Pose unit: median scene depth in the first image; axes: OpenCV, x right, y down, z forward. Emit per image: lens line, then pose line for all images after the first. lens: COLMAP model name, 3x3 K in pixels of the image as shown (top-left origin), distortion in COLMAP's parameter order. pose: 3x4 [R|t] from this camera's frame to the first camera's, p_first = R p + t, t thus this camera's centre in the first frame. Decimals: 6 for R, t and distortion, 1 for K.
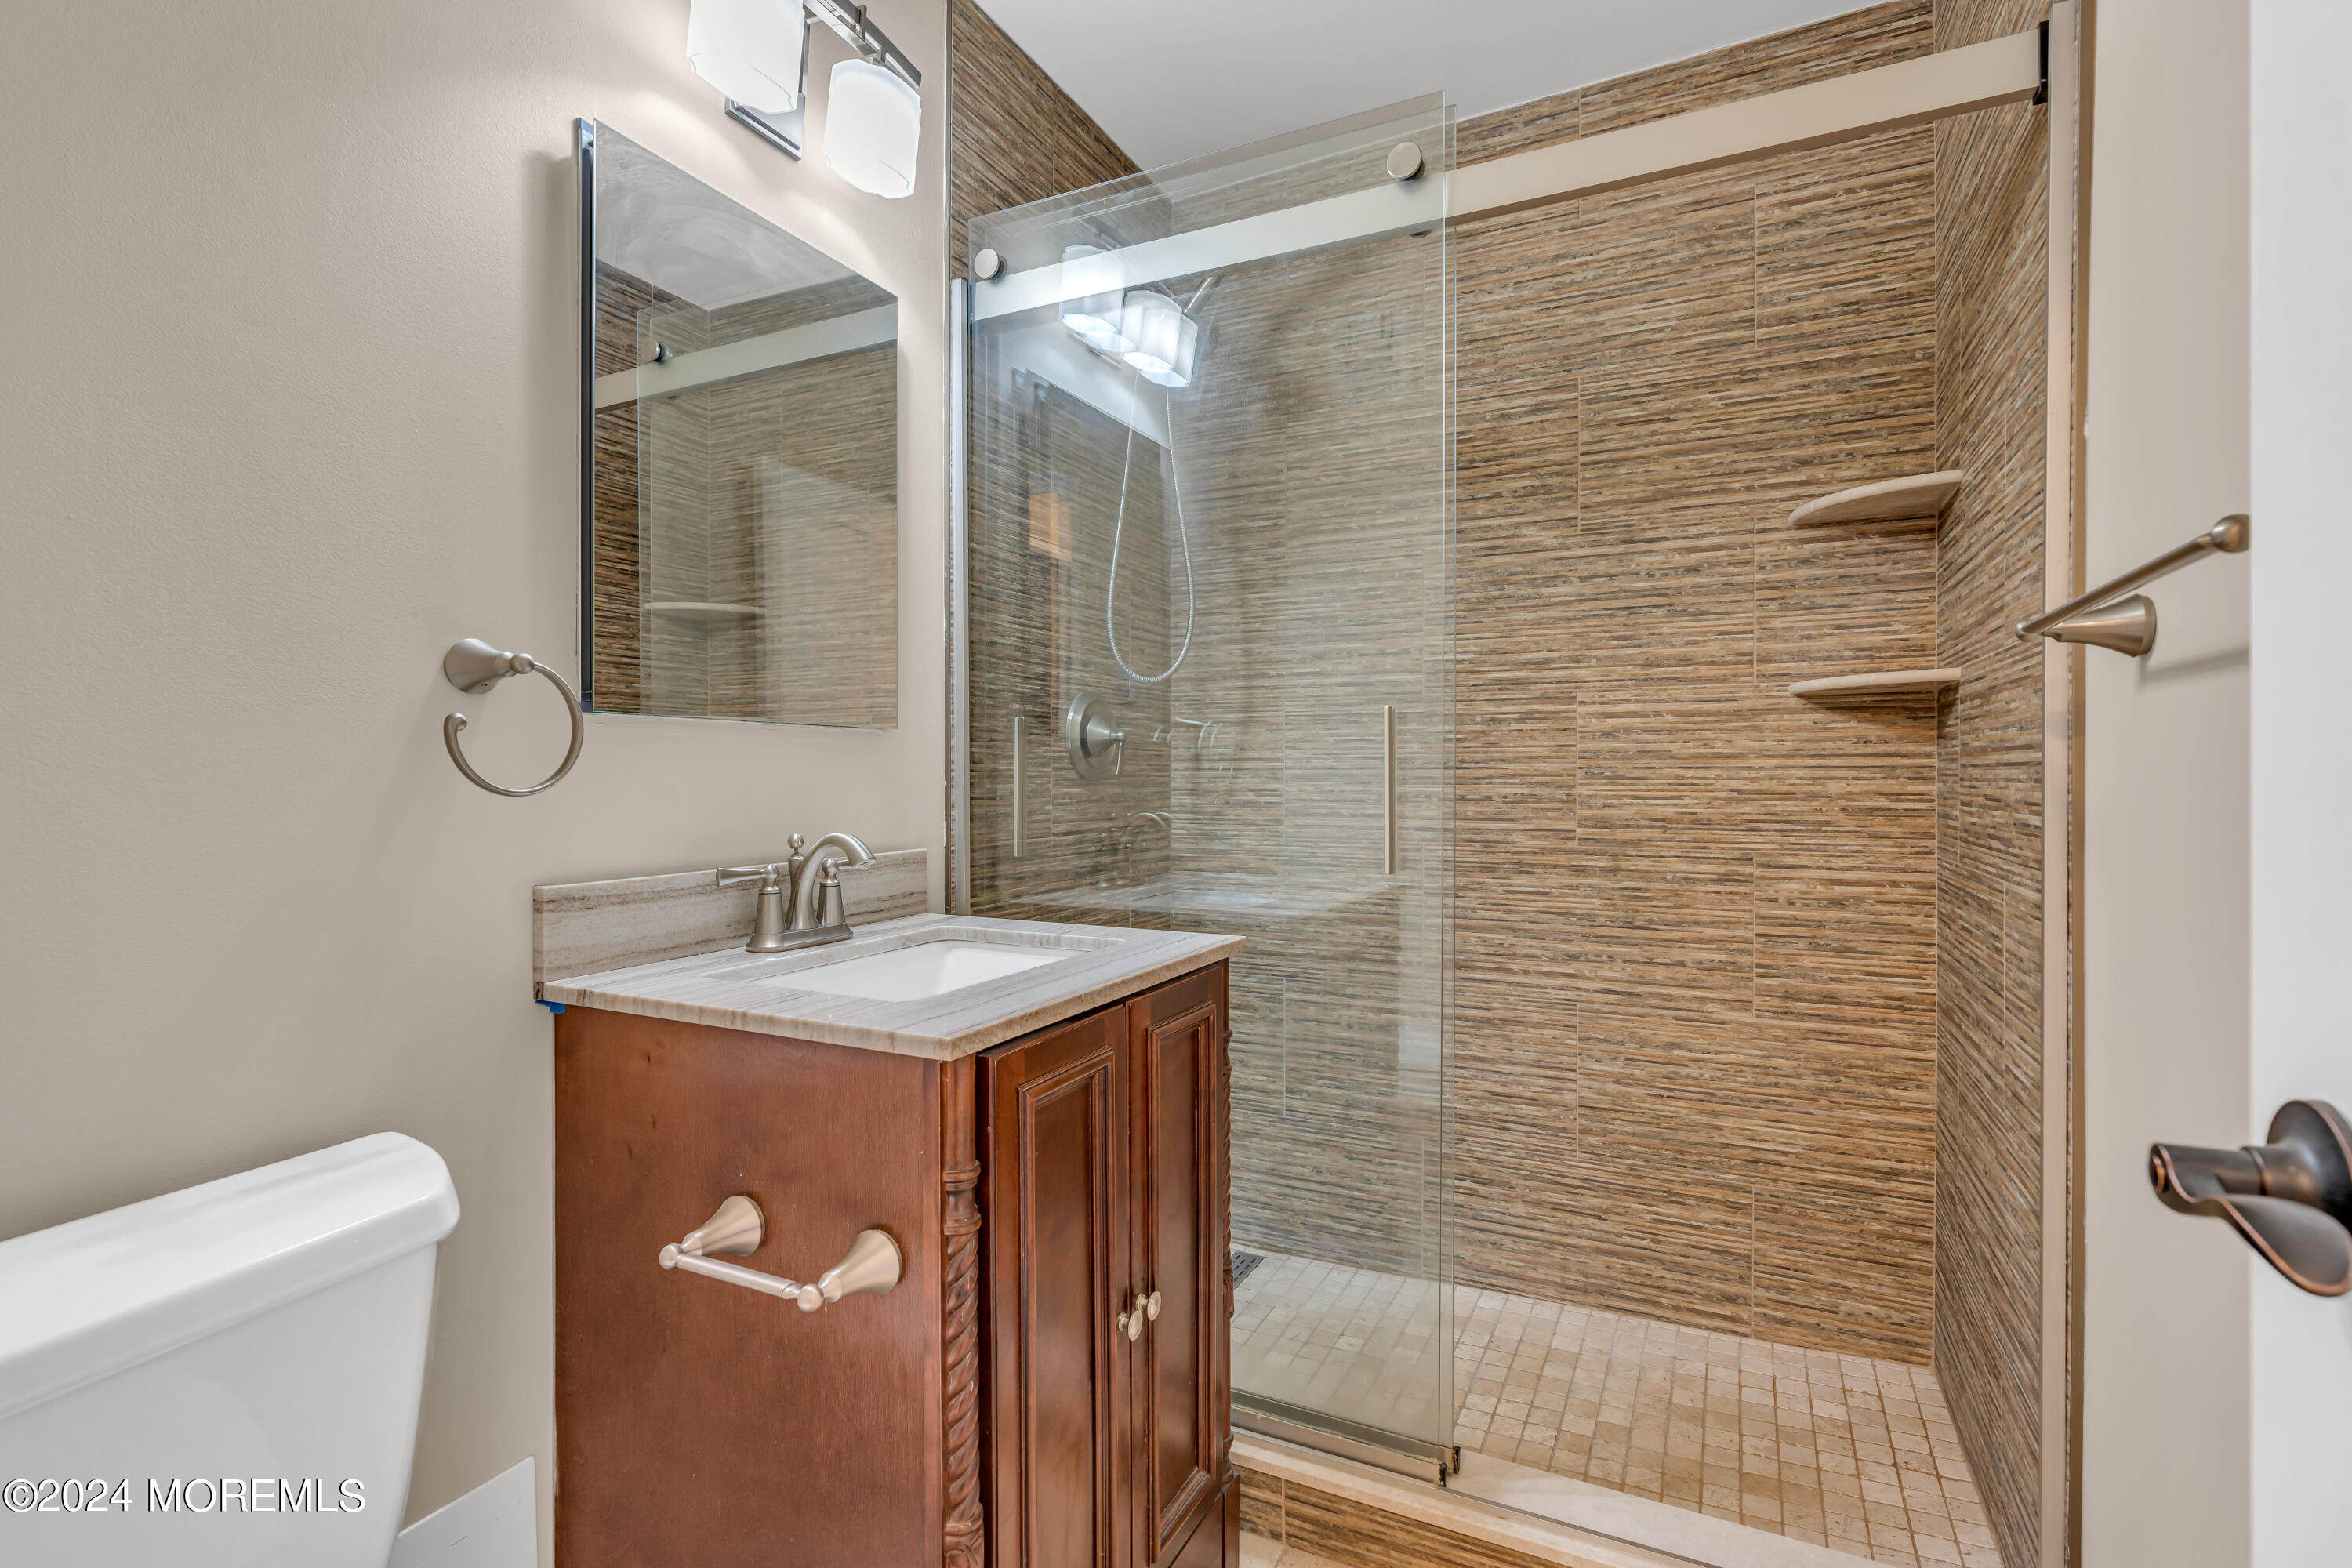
lens RADIAL K [[1064.3, 0, 1218.9], [0, 1064.3, 779.8], [0, 0, 1]] dist [-0.010485, 0.004141]
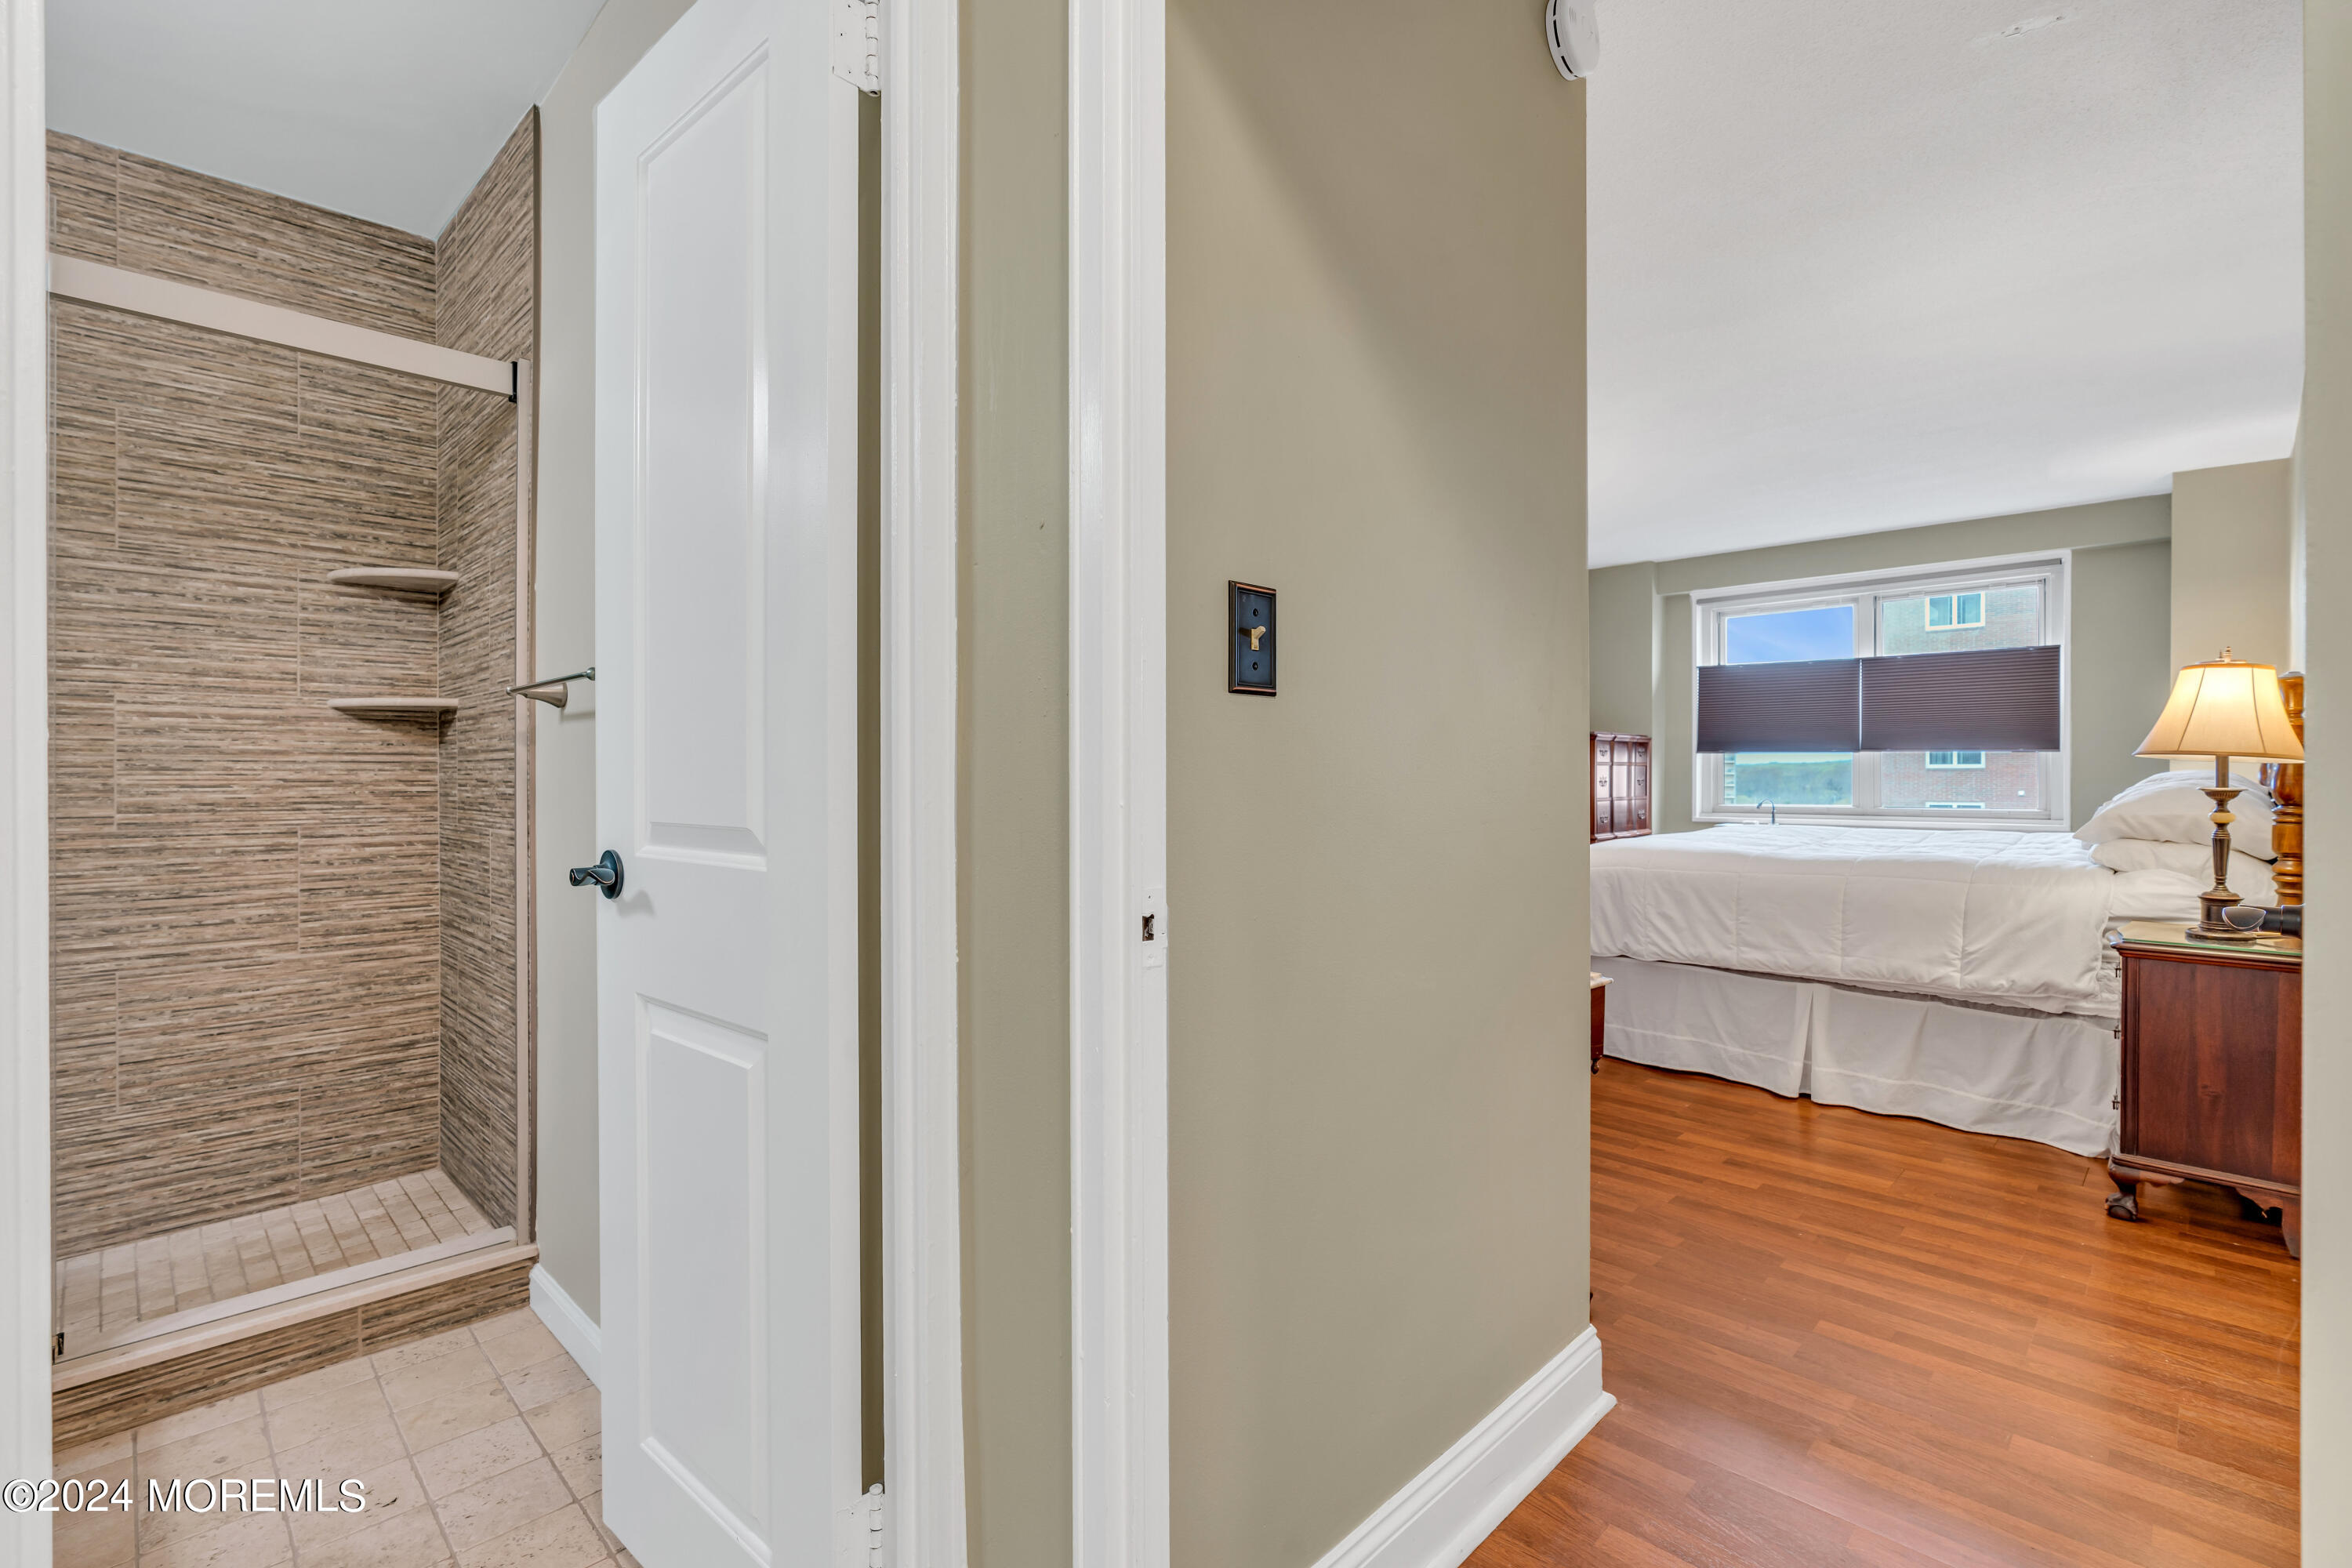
lens RADIAL K [[1064.3, 0, 1168.1], [0, 1064.3, 777.8], [0, 0, 1]] dist [-0.010485, 0.004141]
pose [[0.319385, -0.000366, 0.947625, -0.386957], [0.005894, 0.999981, -0.001600, 0.016811], [-0.947607, 0.006097, 0.319381, -0.425351]]
